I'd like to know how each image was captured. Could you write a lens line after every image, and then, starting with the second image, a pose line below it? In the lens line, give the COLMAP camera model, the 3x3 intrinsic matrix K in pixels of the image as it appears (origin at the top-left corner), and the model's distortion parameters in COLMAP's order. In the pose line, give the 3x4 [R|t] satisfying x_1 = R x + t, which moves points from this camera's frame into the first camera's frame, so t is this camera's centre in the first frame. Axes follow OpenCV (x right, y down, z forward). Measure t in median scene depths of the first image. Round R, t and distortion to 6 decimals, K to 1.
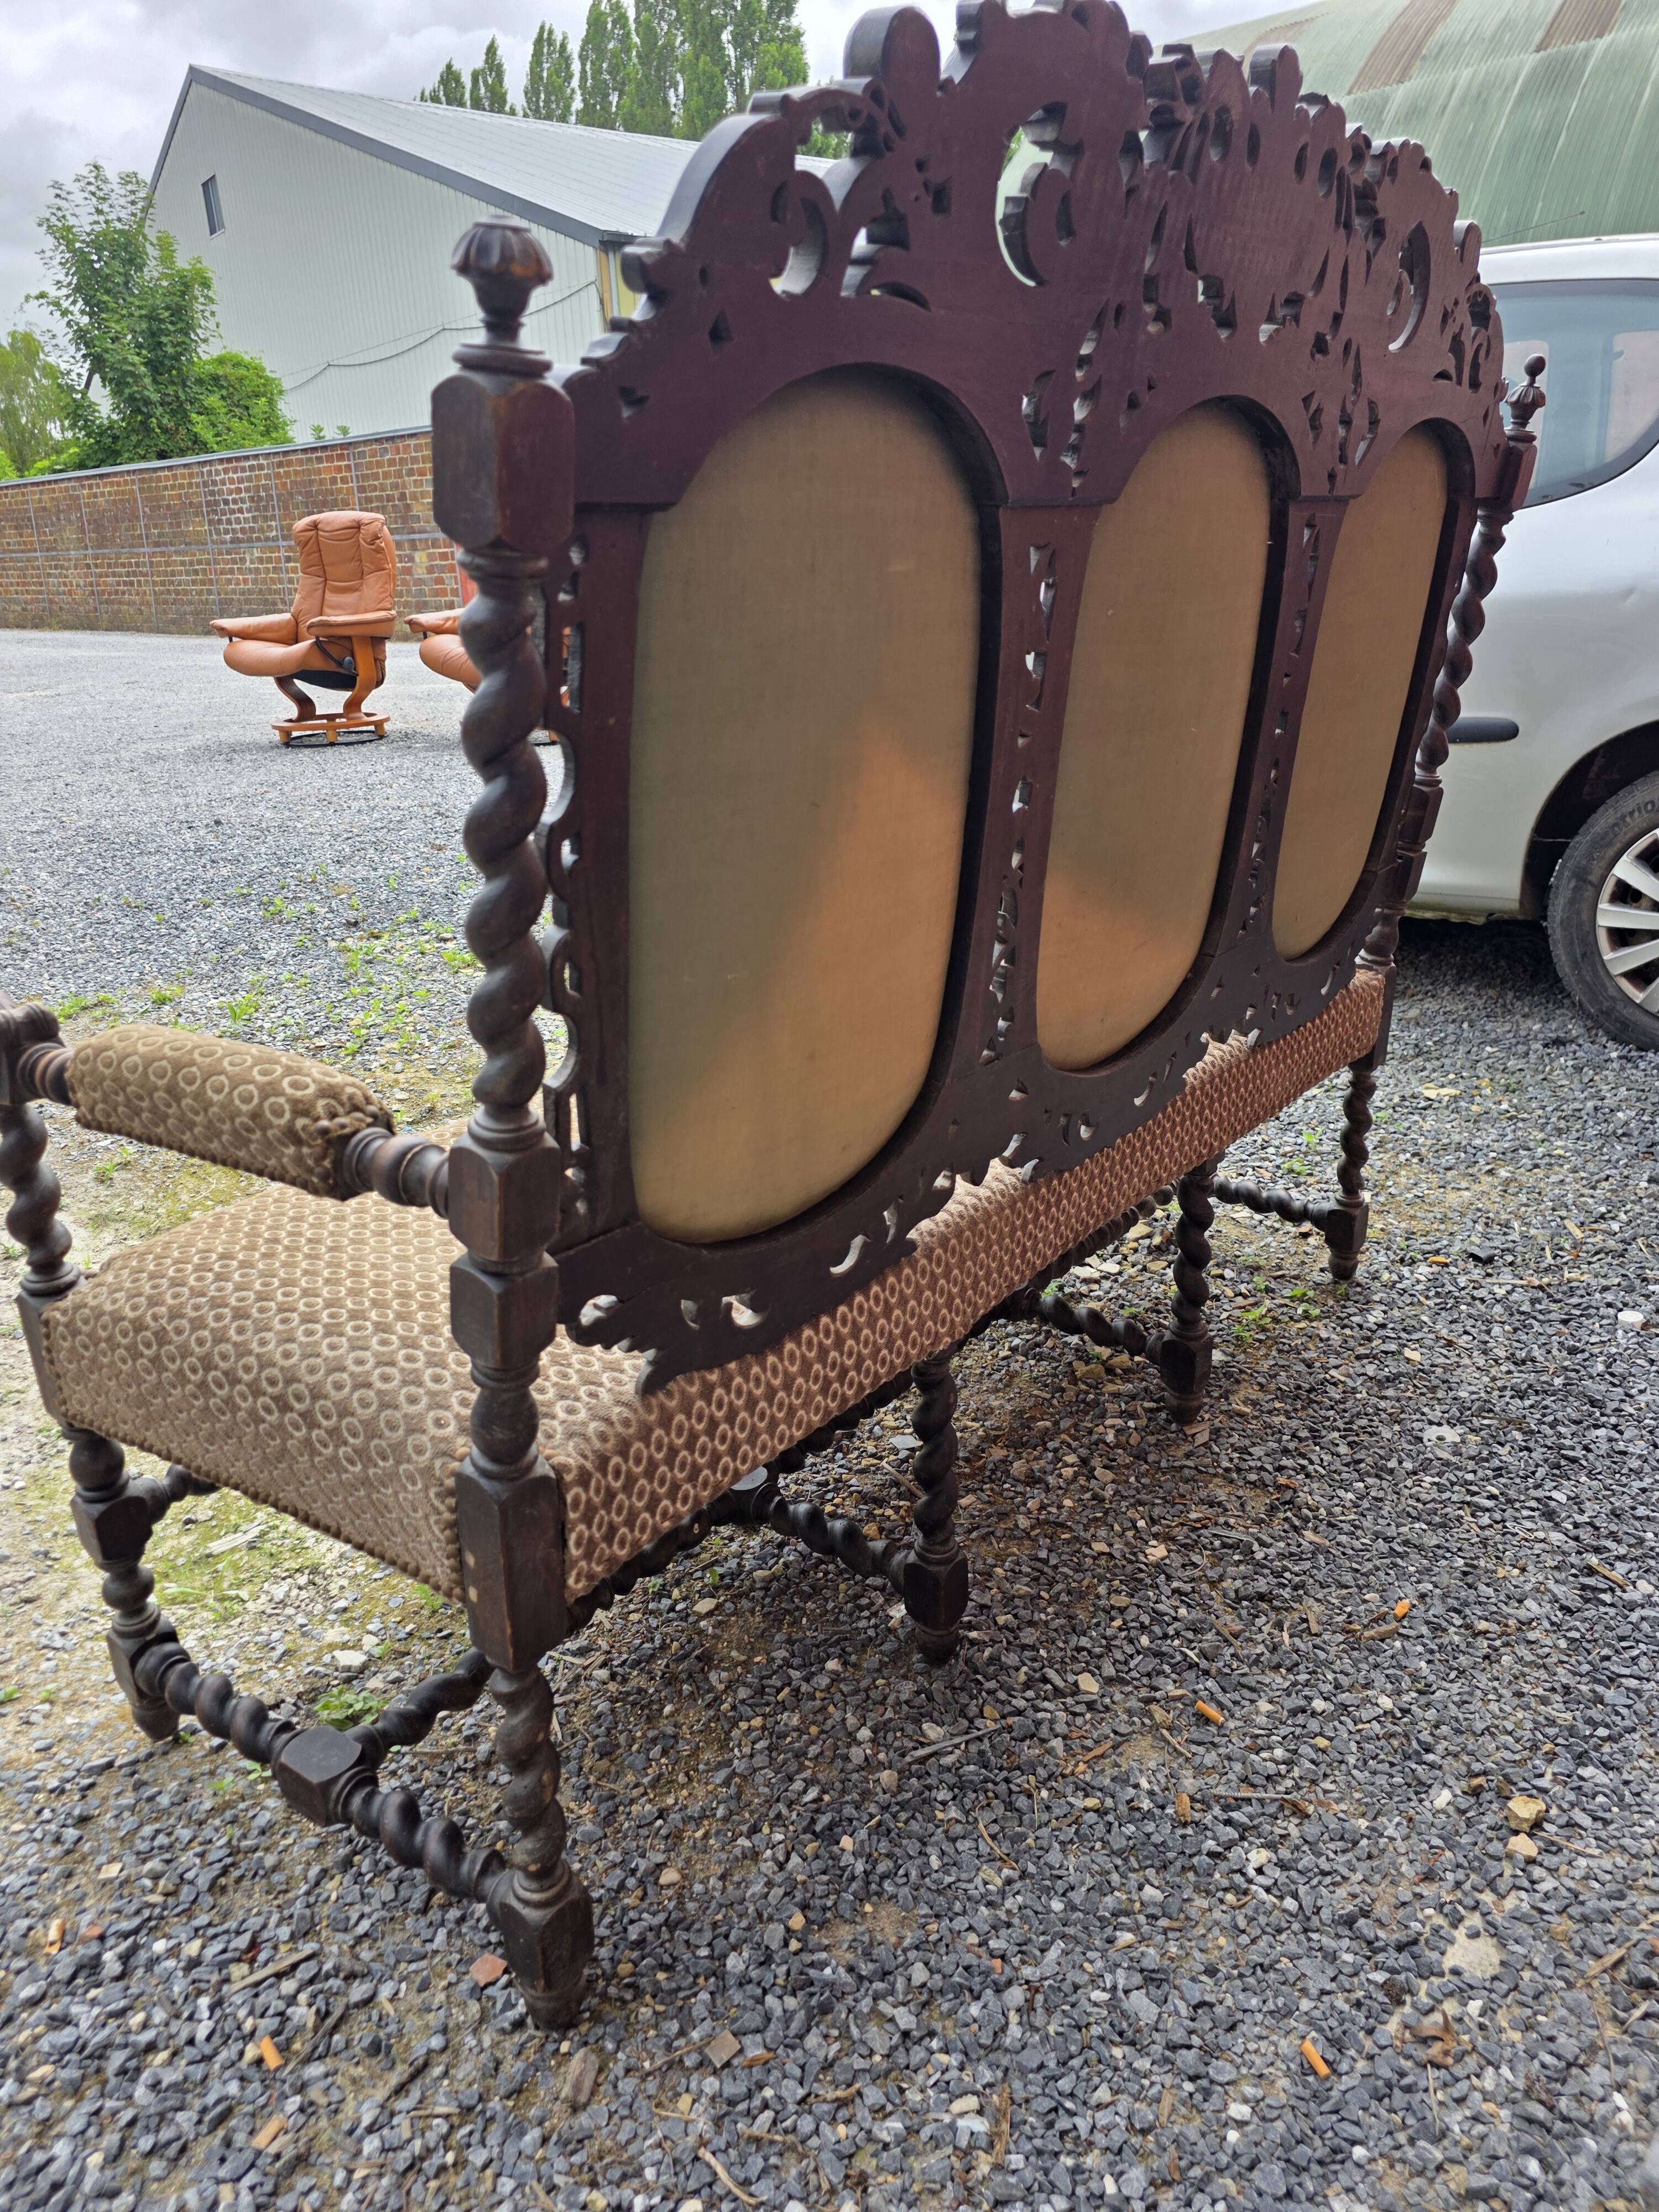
lens RADIAL K [[1469.0, 0, 815.4], [0, 1469.0, 1095.1], [0, 0, 1]] dist [0.059212, -0.052293]
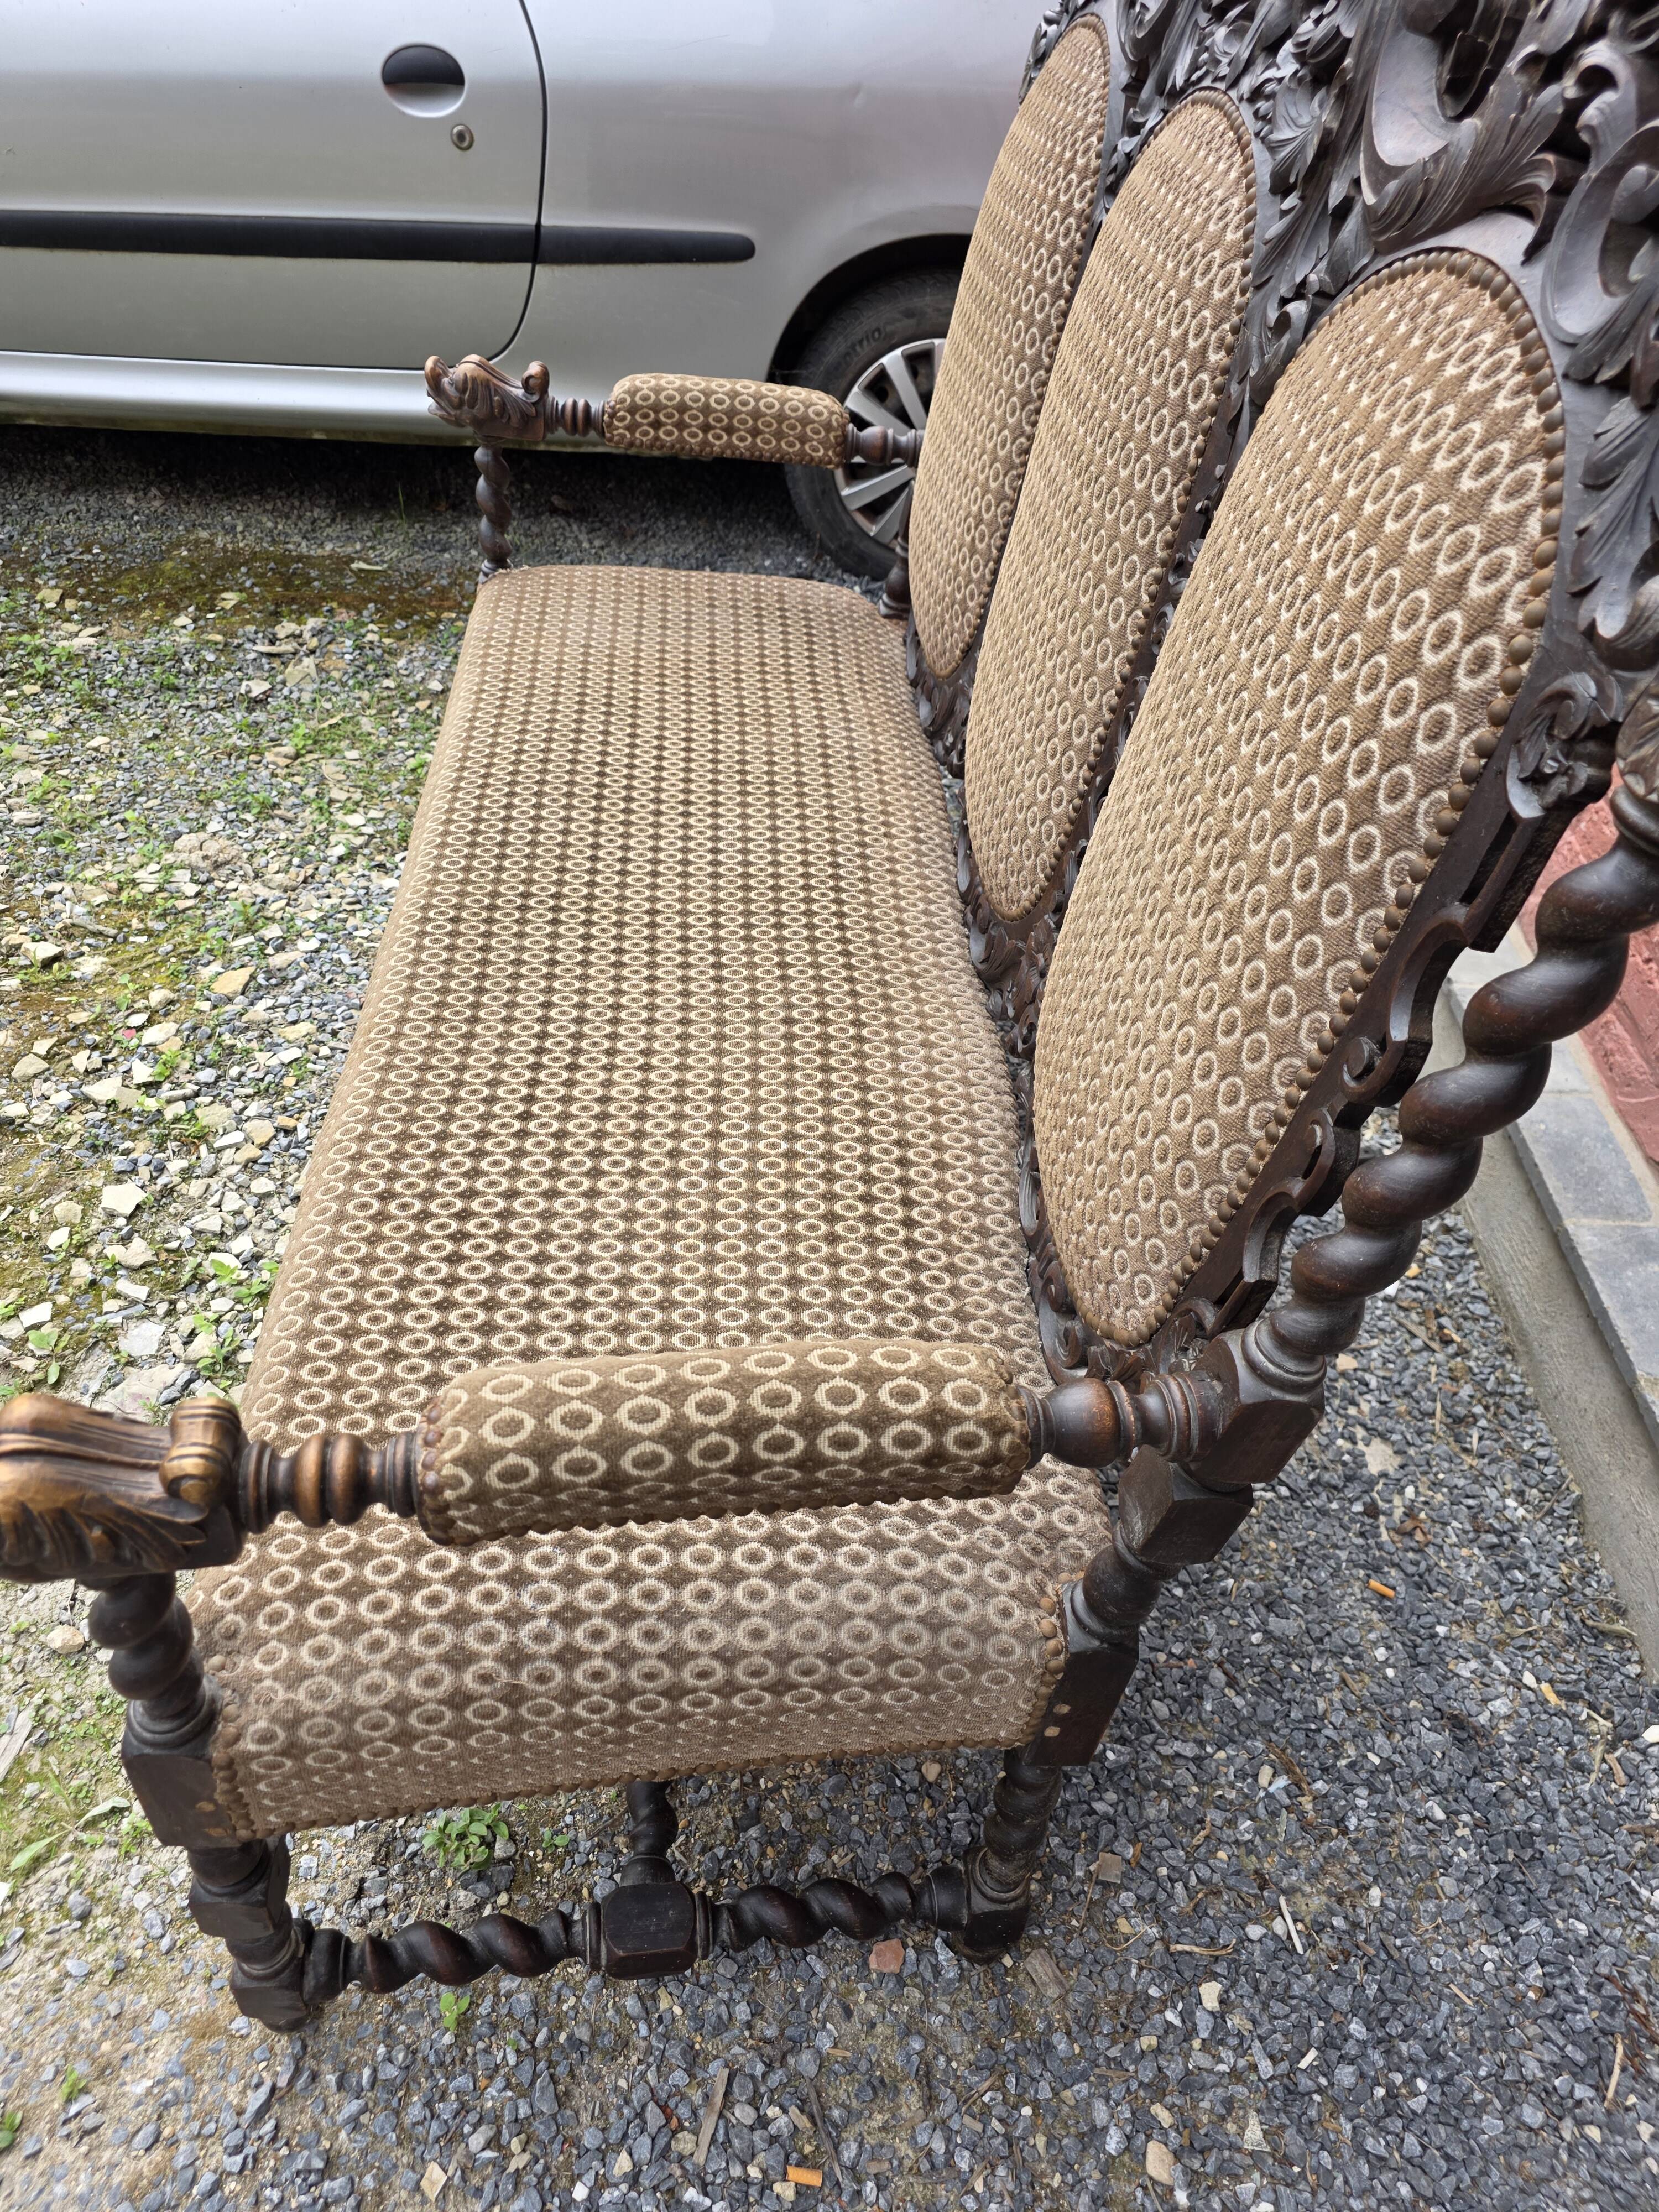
lens RADIAL K [[1498.1, 0, 783.6], [0, 1498.1, 1113.1], [0, 0, 1]] dist [0.027124, -0.014713]
pose [[0.732803, -0.374917, 0.567835, -0.519844], [0.133105, 0.897372, 0.420722, -0.303770], [-0.667295, -0.232725, 0.707501, 0.365761]]
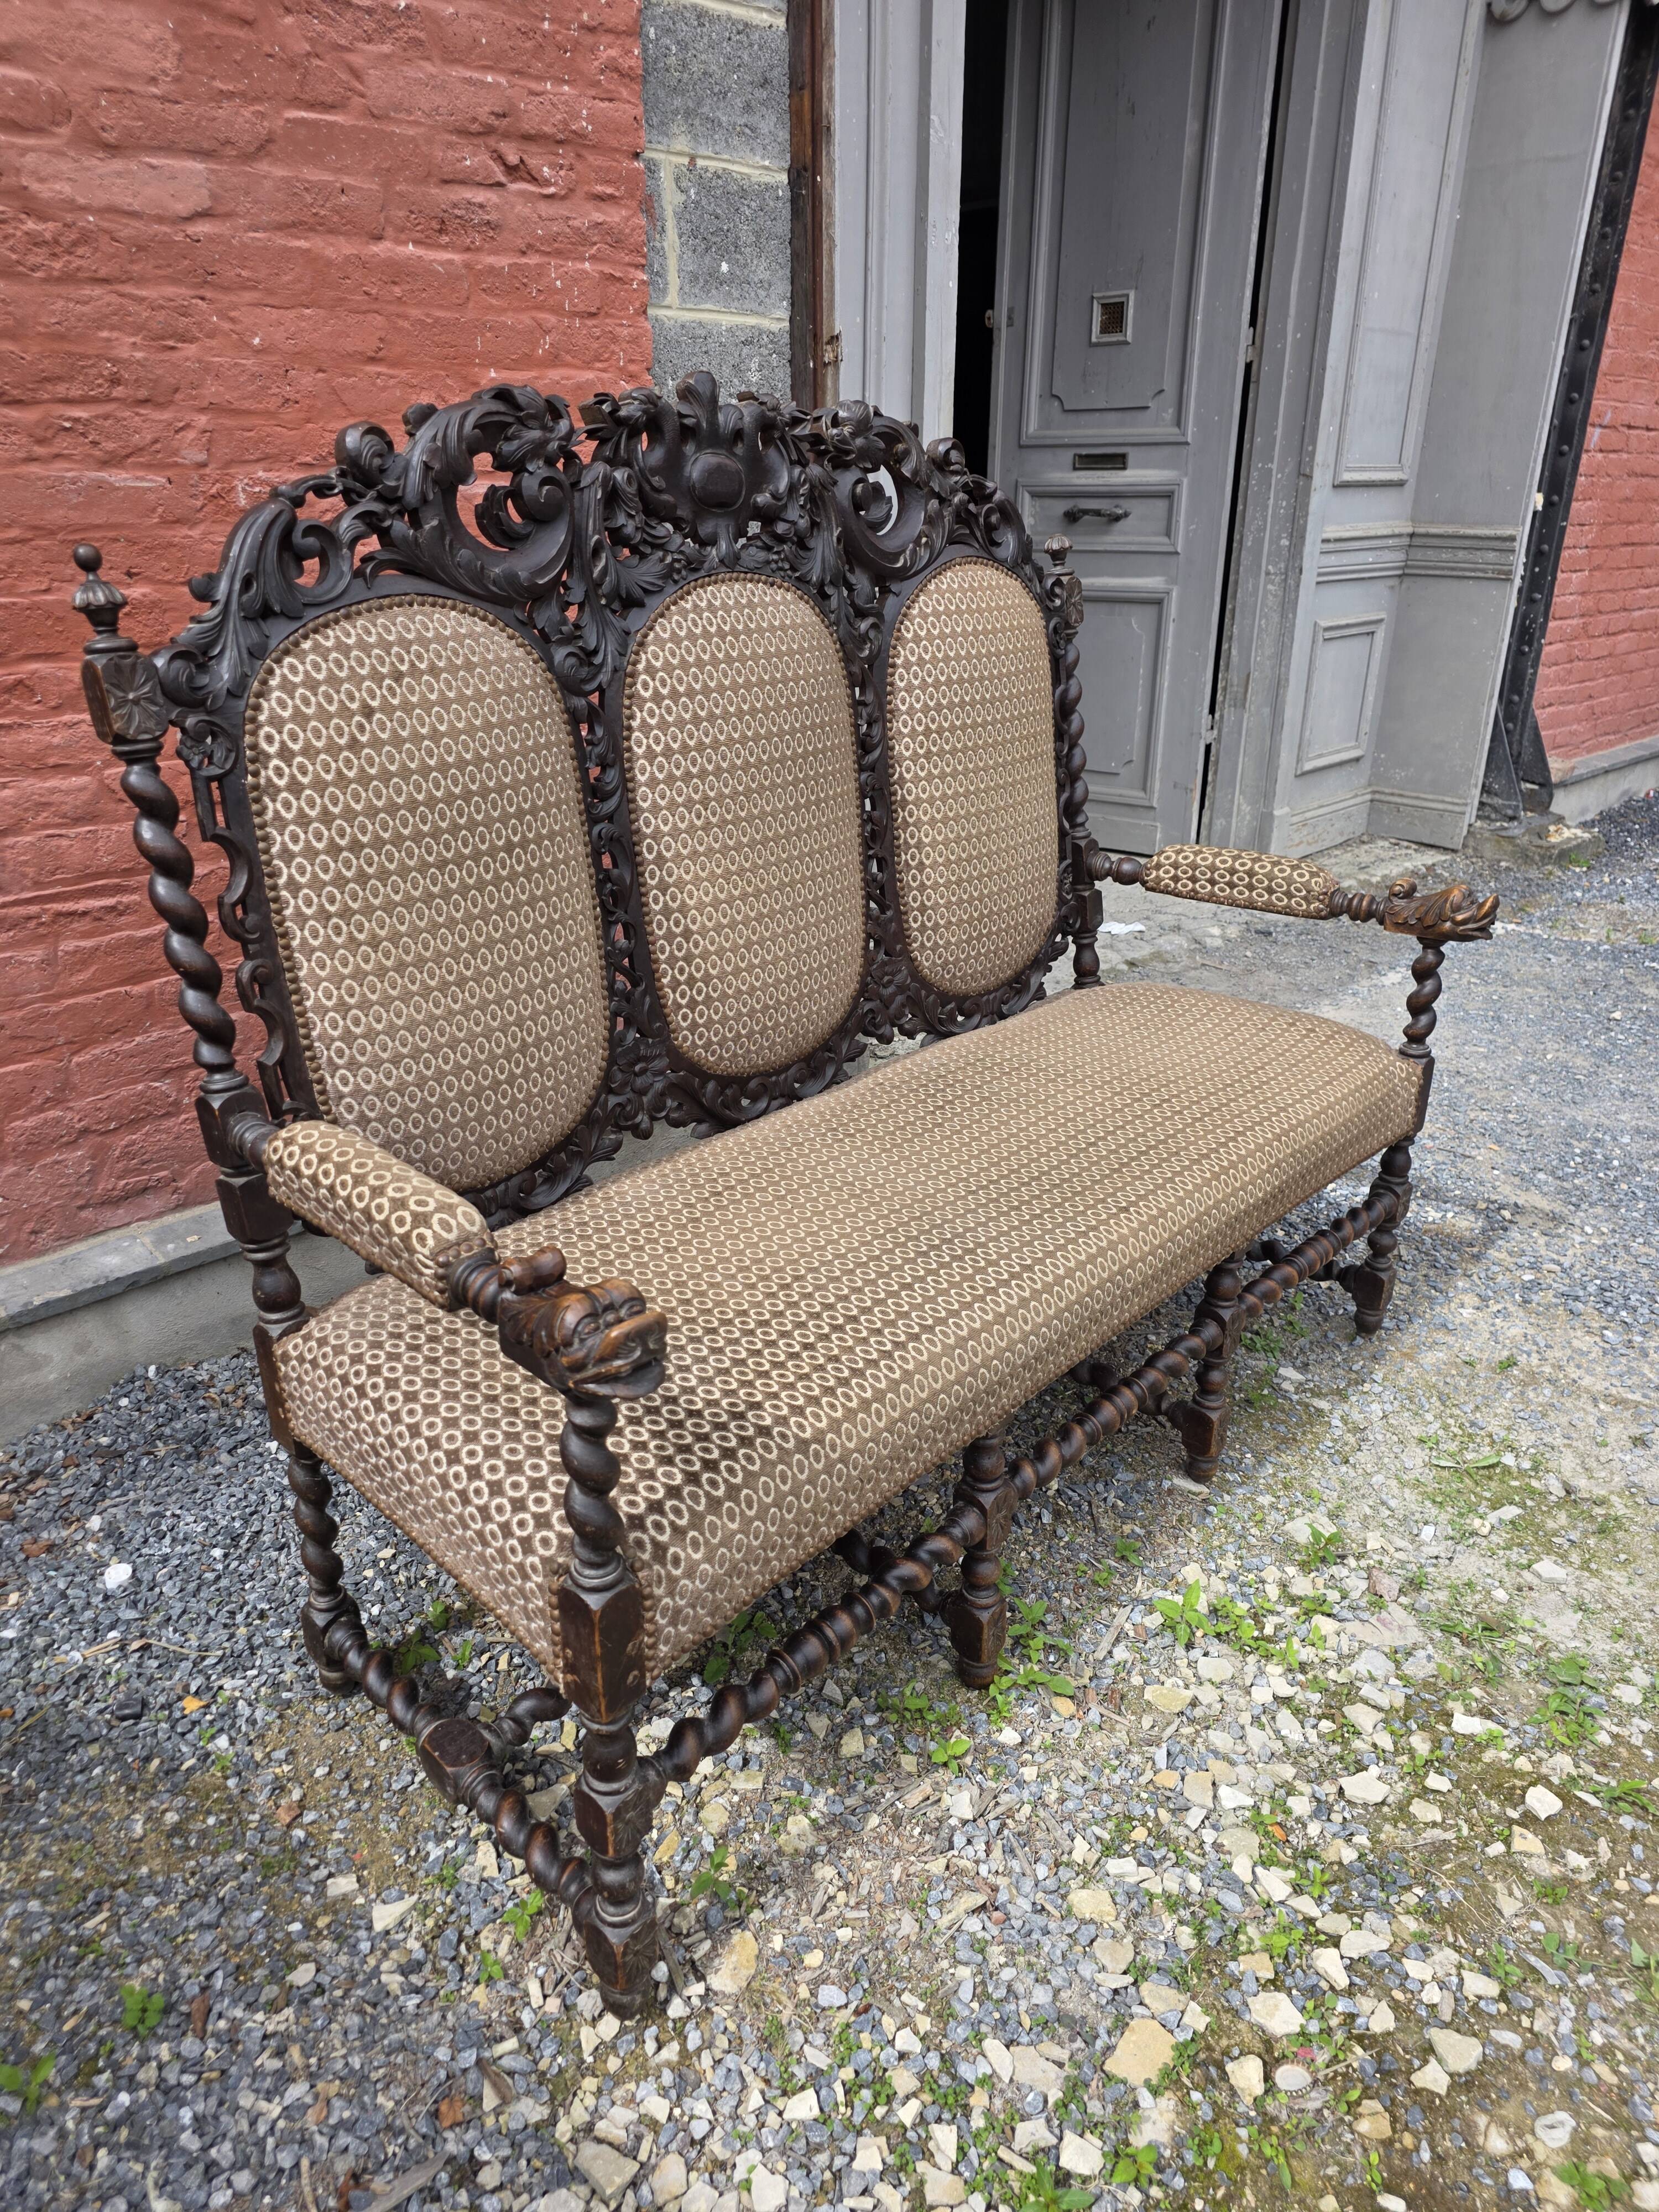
lens RADIAL K [[1488.3, 0, 821.7], [0, 1488.3, 1135.5], [0, 0, 1]] dist [0.036200, -0.023783]
pose [[-0.998743, 0.025904, 0.042915, 0.100344], [0.048417, 0.720204, 0.692071, -0.923147], [-0.012980, 0.693278, -0.720553, 2.054689]]
